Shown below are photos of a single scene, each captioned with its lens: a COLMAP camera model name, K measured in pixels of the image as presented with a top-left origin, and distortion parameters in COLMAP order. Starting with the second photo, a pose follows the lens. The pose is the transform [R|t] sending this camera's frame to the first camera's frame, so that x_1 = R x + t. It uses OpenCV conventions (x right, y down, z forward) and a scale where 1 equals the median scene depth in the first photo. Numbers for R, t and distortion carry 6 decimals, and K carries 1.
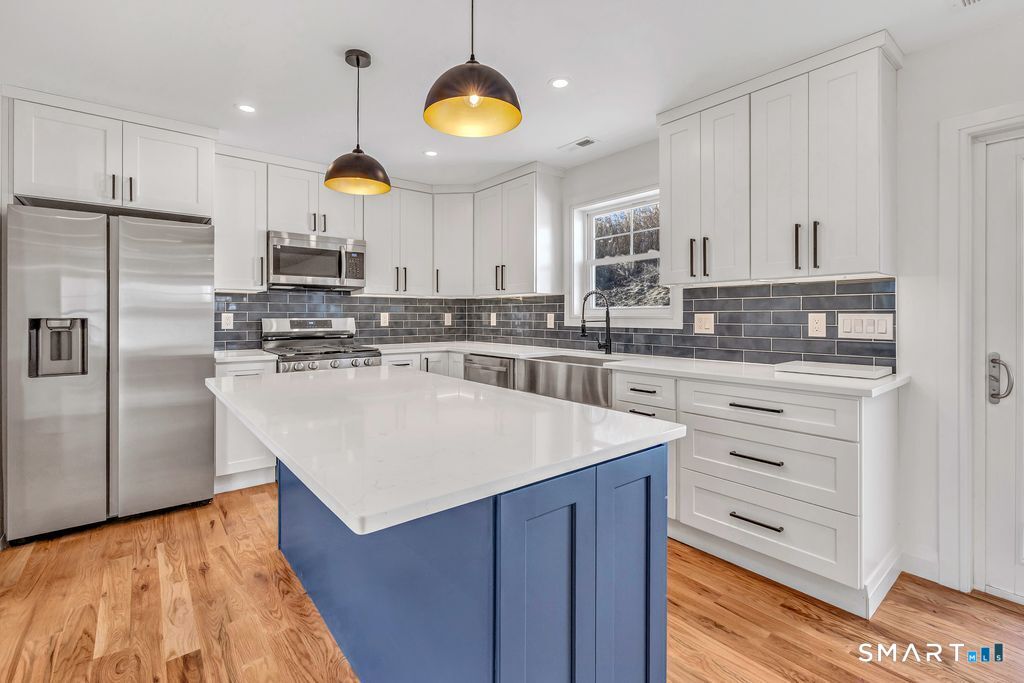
lens RADIAL K [[453.4, 0, 492.5], [0, 453.4, 320.5], [0, 0, 1]] dist [-0.000946, 0.000216]
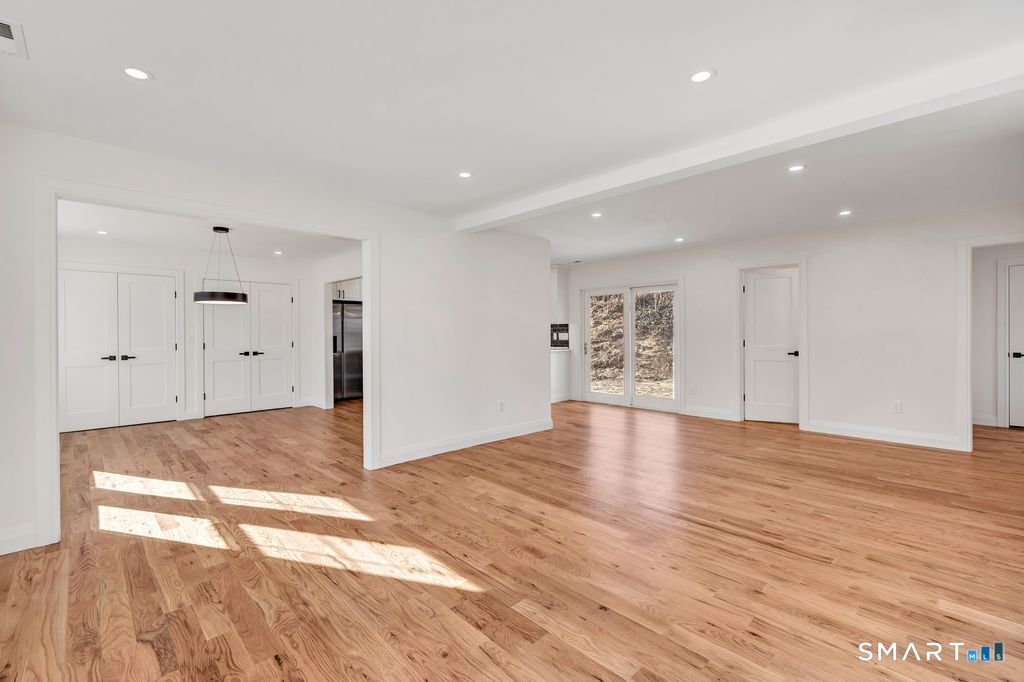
lens RADIAL K [[448.3, 0, 514.0], [0, 448.3, 346.8], [0, 0, 1]] dist [0.000232, 0.000600]
pose [[0.993680, -0.009070, 0.111886, 0.001754], [0.007357, 0.999850, 0.015708, 0.024295], [-0.112011, -0.014785, 0.993597, -1.775014]]
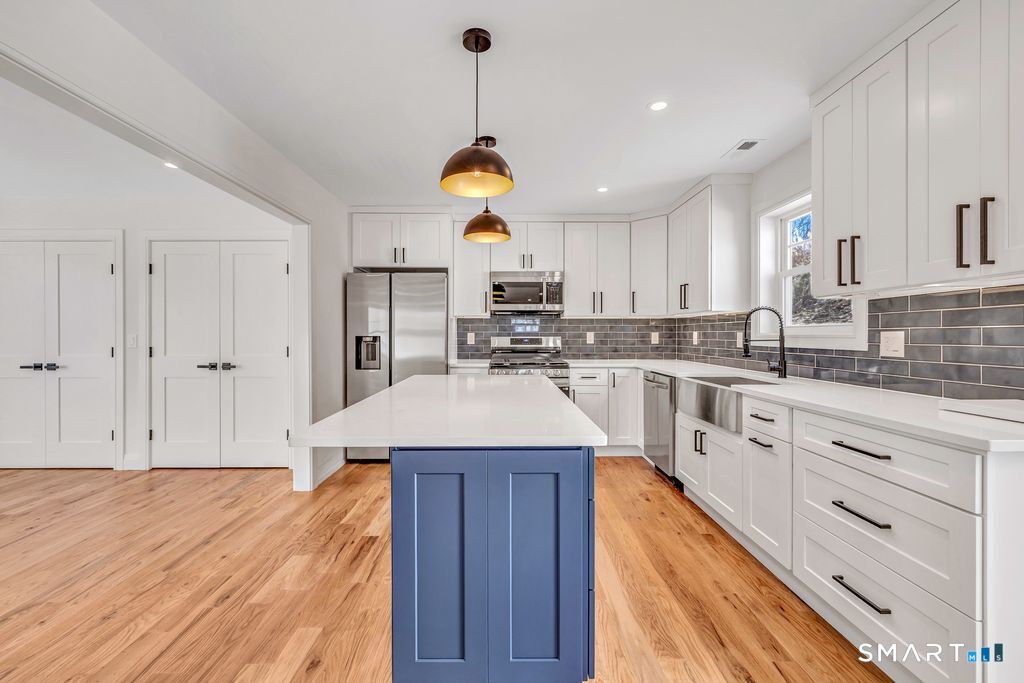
lens RADIAL K [[426.5, 0, 512.0], [0, 426.5, 341.5], [0, 0, 1]] dist [0.000563, 0.000224]
pose [[0.798225, 0.007994, -0.602307, 0.334820], [-0.005184, 0.999966, 0.006402, 0.001110], [0.602337, -0.001988, 0.798239, 0.024286]]
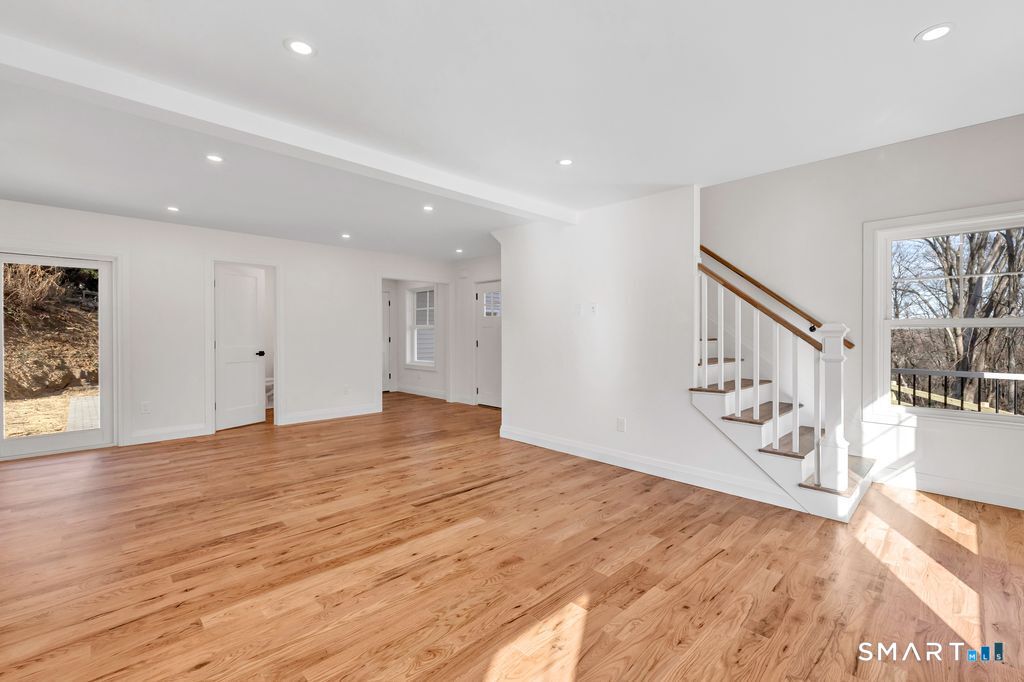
lens RADIAL K [[448.3, 0, 514.0], [0, 448.3, 346.8], [0, 0, 1]] dist [0.000232, 0.000600]
pose [[-0.119920, -0.032043, 0.992266, -0.601786], [0.010524, 0.999382, 0.033545, 0.010853], [-0.992728, 0.014465, -0.119508, -0.937714]]
